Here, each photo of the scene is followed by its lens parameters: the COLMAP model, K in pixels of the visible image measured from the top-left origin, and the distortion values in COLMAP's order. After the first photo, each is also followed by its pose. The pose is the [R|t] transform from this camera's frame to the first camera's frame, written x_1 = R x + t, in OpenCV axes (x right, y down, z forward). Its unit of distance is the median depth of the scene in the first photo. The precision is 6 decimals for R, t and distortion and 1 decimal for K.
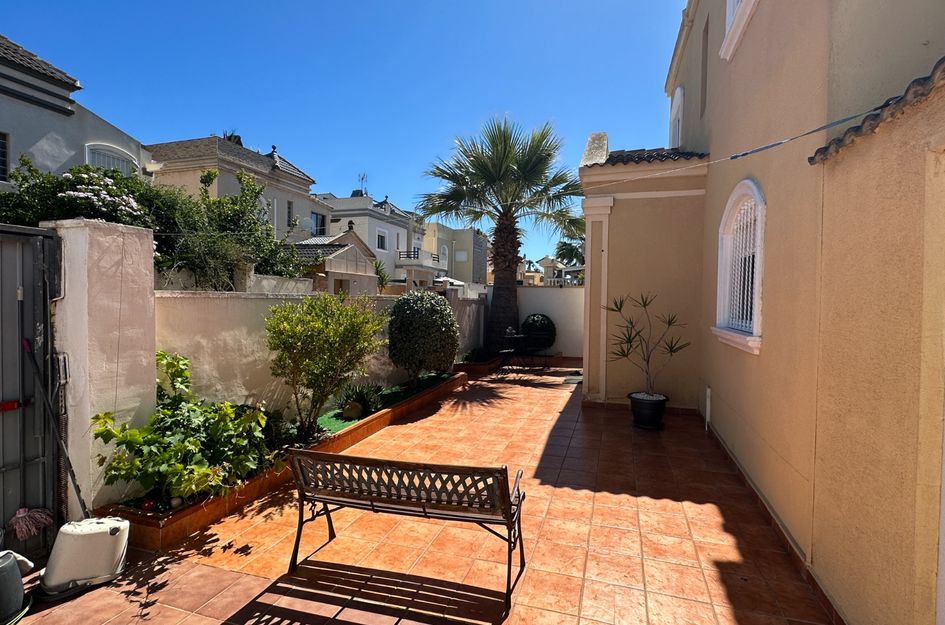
lens RADIAL K [[450.3, 0, 471.9], [0, 450.3, 309.5], [0, 0, 1]] dist [0.001734, -0.001402]
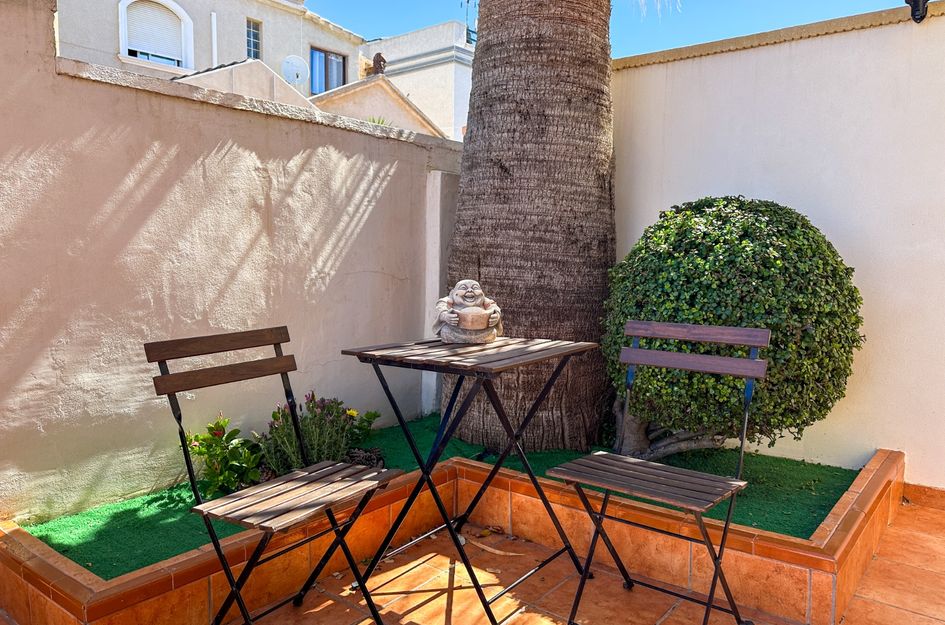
lens RADIAL K [[655.2, 0, 466.9], [0, 655.2, 327.4], [0, 0, 1]] dist [0.061521, -0.027756]
pose [[0.929059, 0.042166, -0.367521, 0.333913], [-0.007729, 0.995478, 0.094674, 0.071611], [0.369851, -0.085117, 0.925184, 1.695880]]
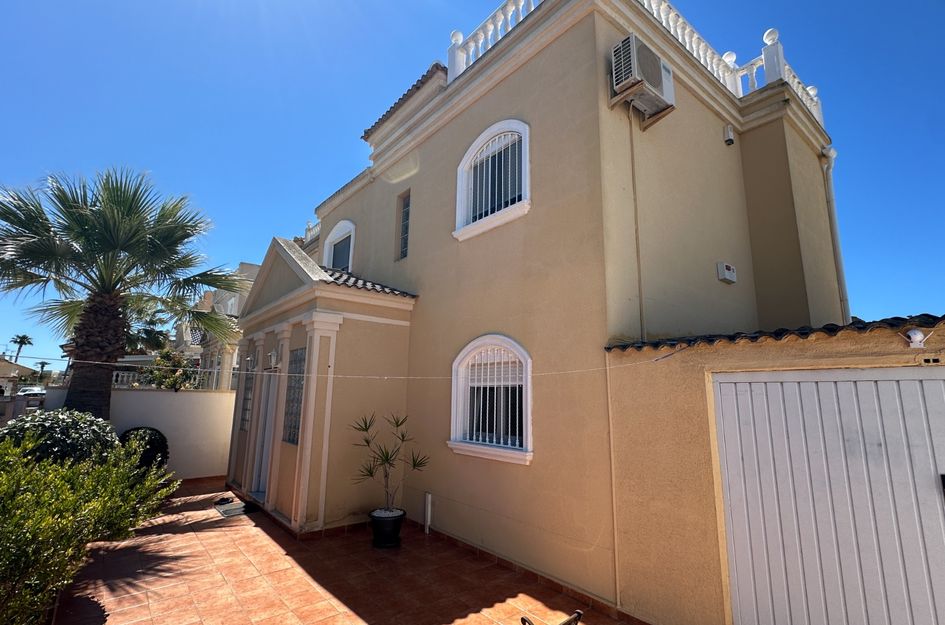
lens RADIAL K [[450.3, 0, 472.6], [0, 450.3, 311.0], [0, 0, 1]] dist [0.001734, -0.001402]
pose [[0.541533, 0.153313, 0.826582, -0.470672], [0.011241, 0.981822, -0.189471, -0.072405], [-0.840605, 0.111896, 0.529965, 0.236574]]
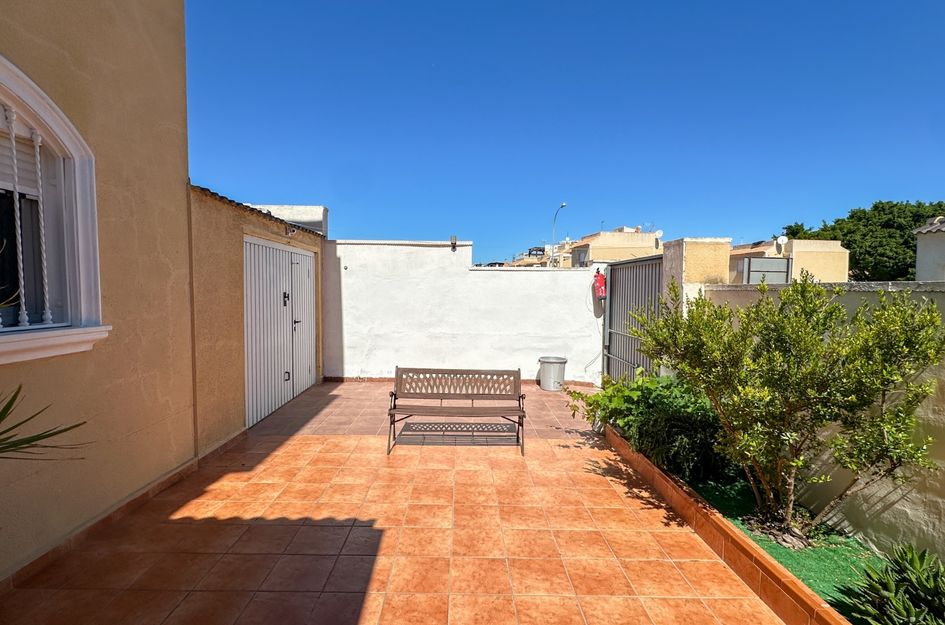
lens RADIAL K [[450.3, 0, 474.2], [0, 450.3, 310.7], [0, 0, 1]] dist [0.001734, -0.001402]
pose [[-0.941044, -0.005465, -0.338239, 0.189863], [-0.029001, 0.997492, 0.064571, -0.022867], [0.337037, 0.070574, -0.938842, 1.313872]]
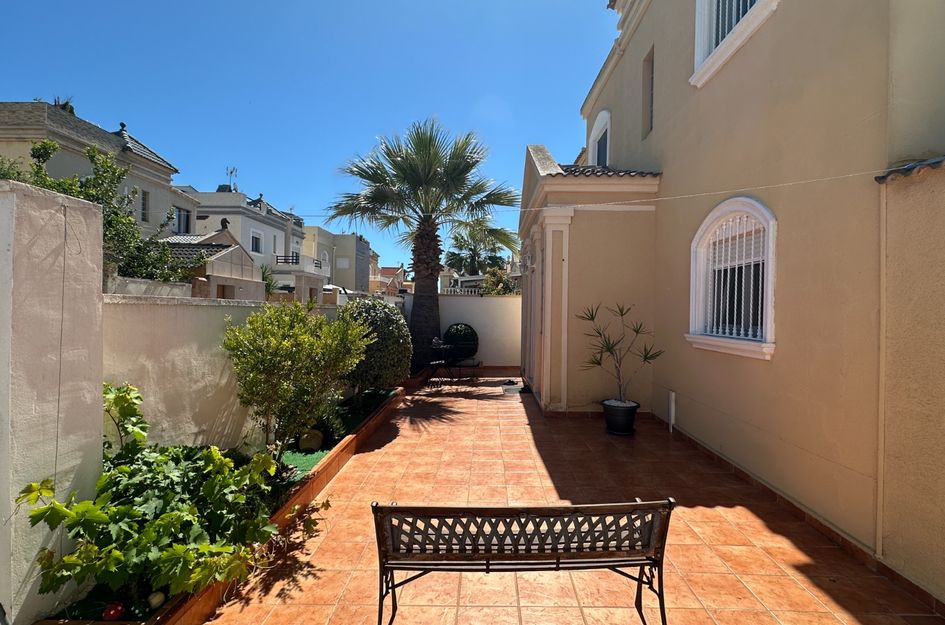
lens RADIAL K [[450.3, 0, 472.7], [0, 450.3, 310.3], [0, 0, 1]] dist [0.001734, -0.001402]
pose [[0.959407, 0.001280, 0.282021, -0.232181], [0.004131, 0.999819, -0.018590, -0.000605], [-0.281994, 0.019000, 0.959228, 0.115705]]
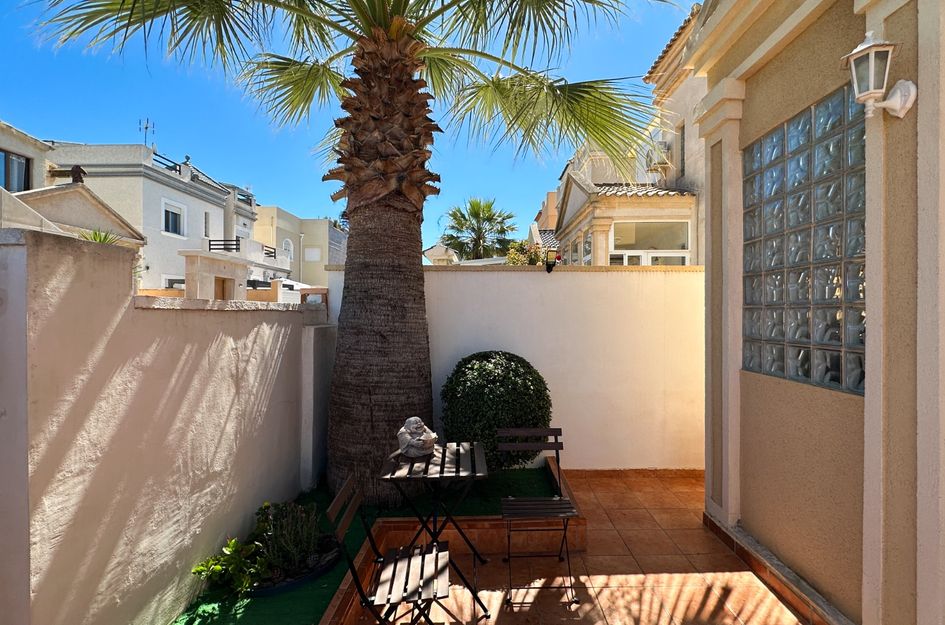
lens RADIAL K [[450.3, 0, 471.3], [0, 450.3, 312.7], [0, 0, 1]] dist [0.001734, -0.001402]
pose [[0.956908, -0.013595, 0.290074, 0.092535], [0.018468, 0.999730, -0.014067, -0.030096], [-0.289805, 0.018818, 0.956901, 1.573742]]
